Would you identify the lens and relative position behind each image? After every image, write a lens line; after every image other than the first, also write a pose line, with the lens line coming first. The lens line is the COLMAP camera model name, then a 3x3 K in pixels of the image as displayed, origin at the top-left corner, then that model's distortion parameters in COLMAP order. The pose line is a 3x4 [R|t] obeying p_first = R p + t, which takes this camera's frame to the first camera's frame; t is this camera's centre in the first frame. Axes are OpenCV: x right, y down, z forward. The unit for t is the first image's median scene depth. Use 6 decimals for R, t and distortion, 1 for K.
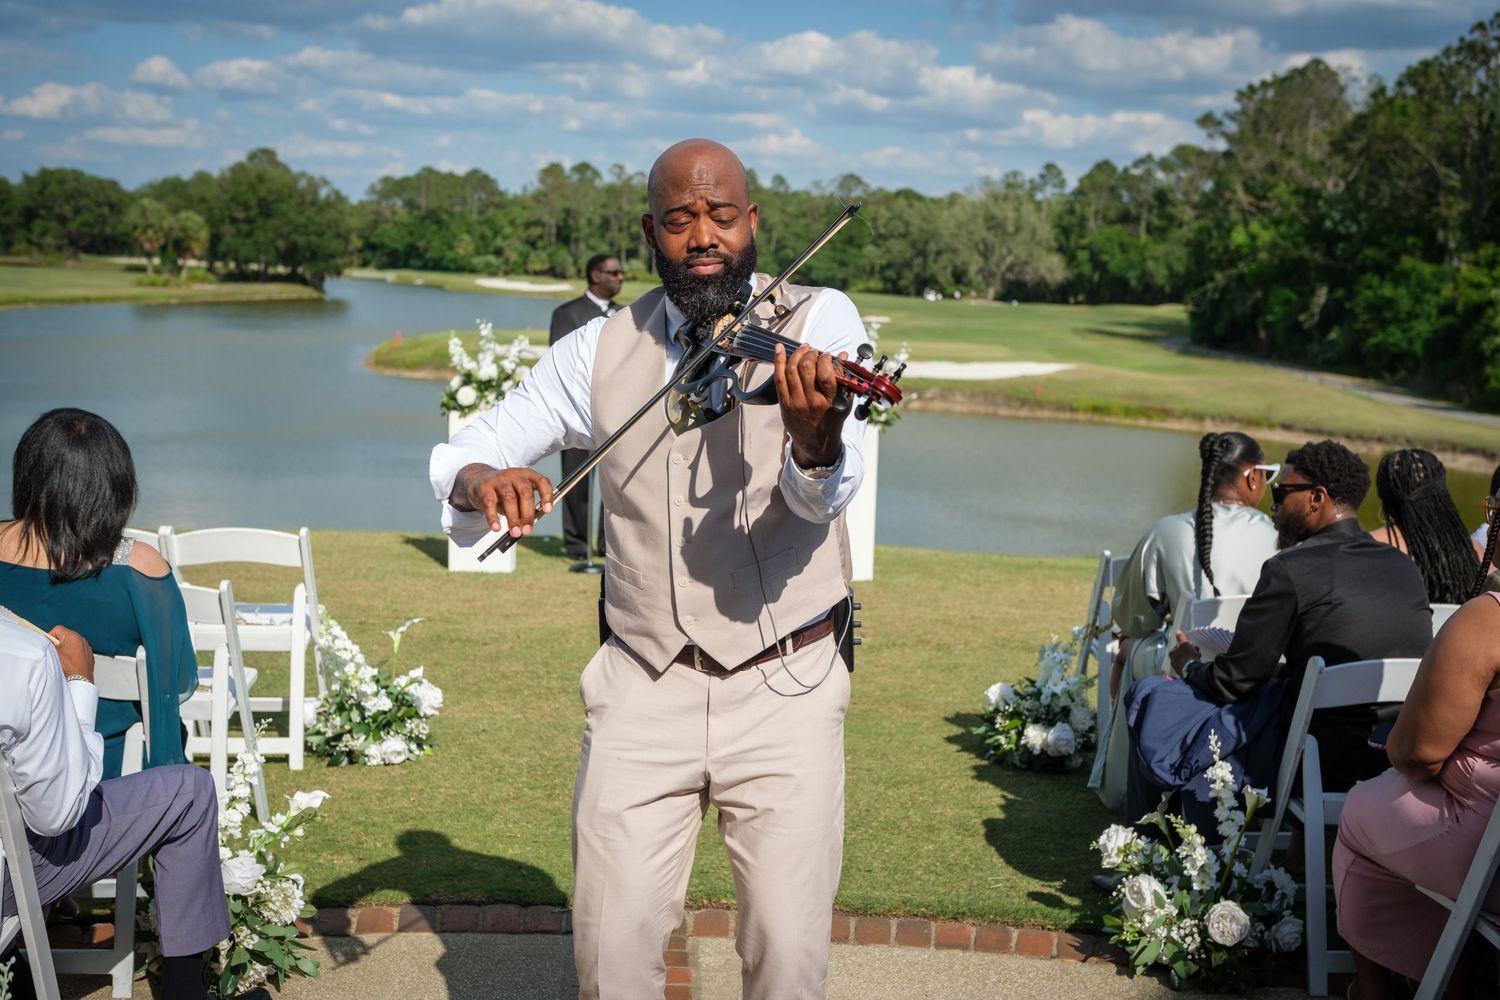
lens RADIAL K [[2190.7, 0, 750.8], [0, 2190.7, 453.0], [0, 0, 1]] dist [0.134736, -0.657446]
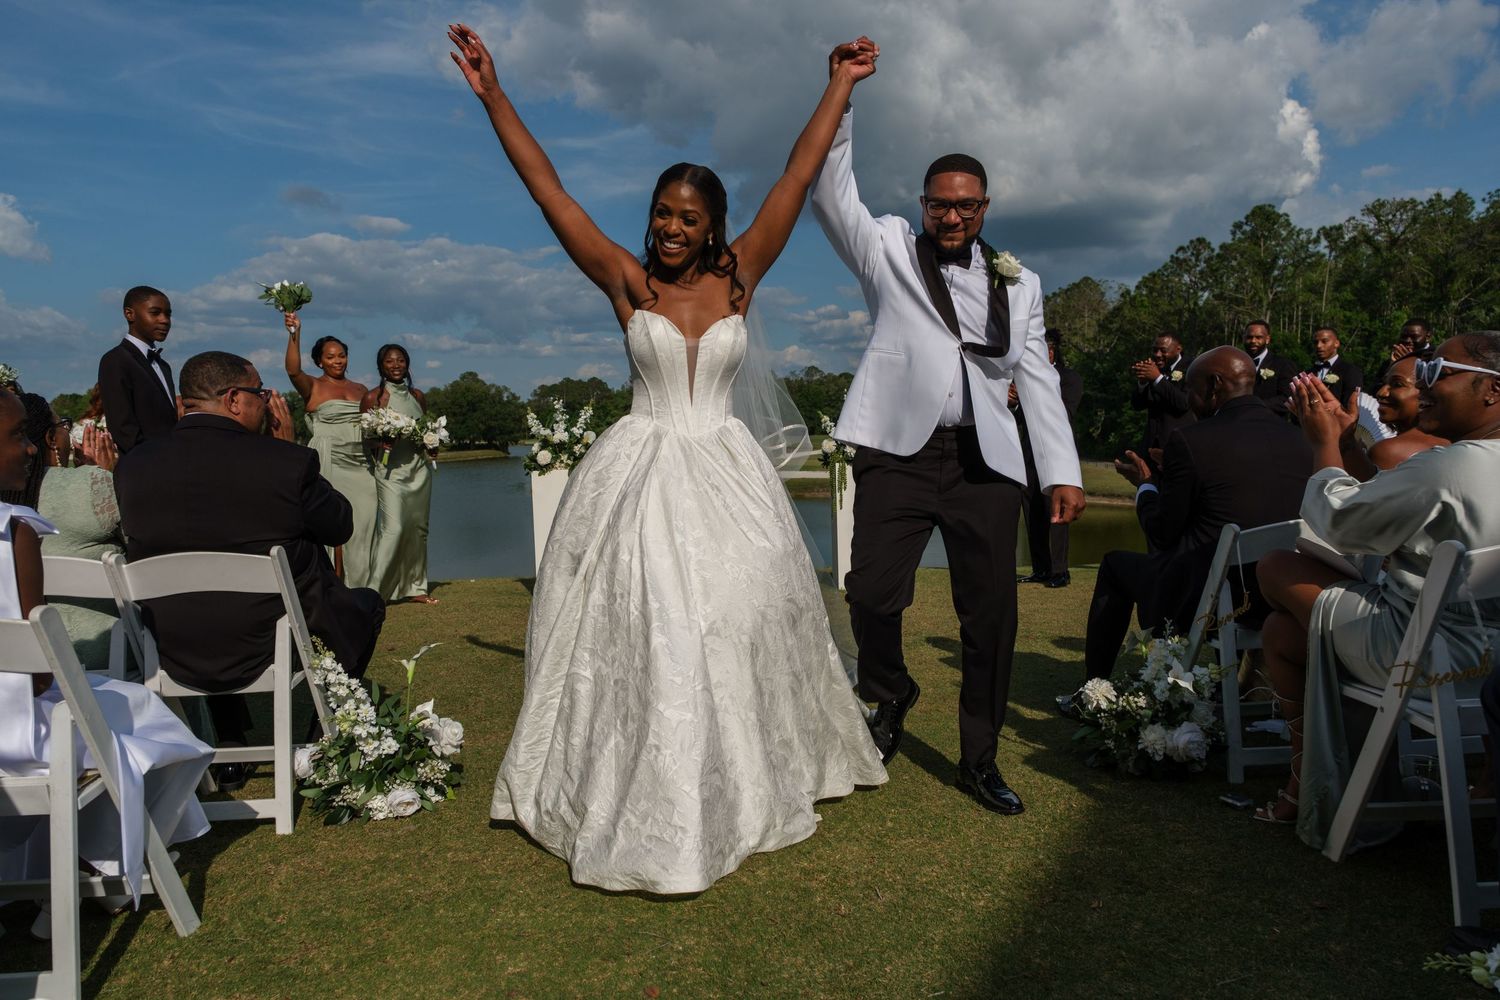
lens RADIAL K [[1091.6, 0, 735.0], [0, 1091.6, 499.1], [0, 0, 1]] dist [0.030185, -0.001500]
pose [[0.997956, -0.061288, -0.018087, -0.013792], [0.060373, 0.997051, -0.047379, 0.032382], [0.020938, 0.046190, 0.998713, 0.395923]]
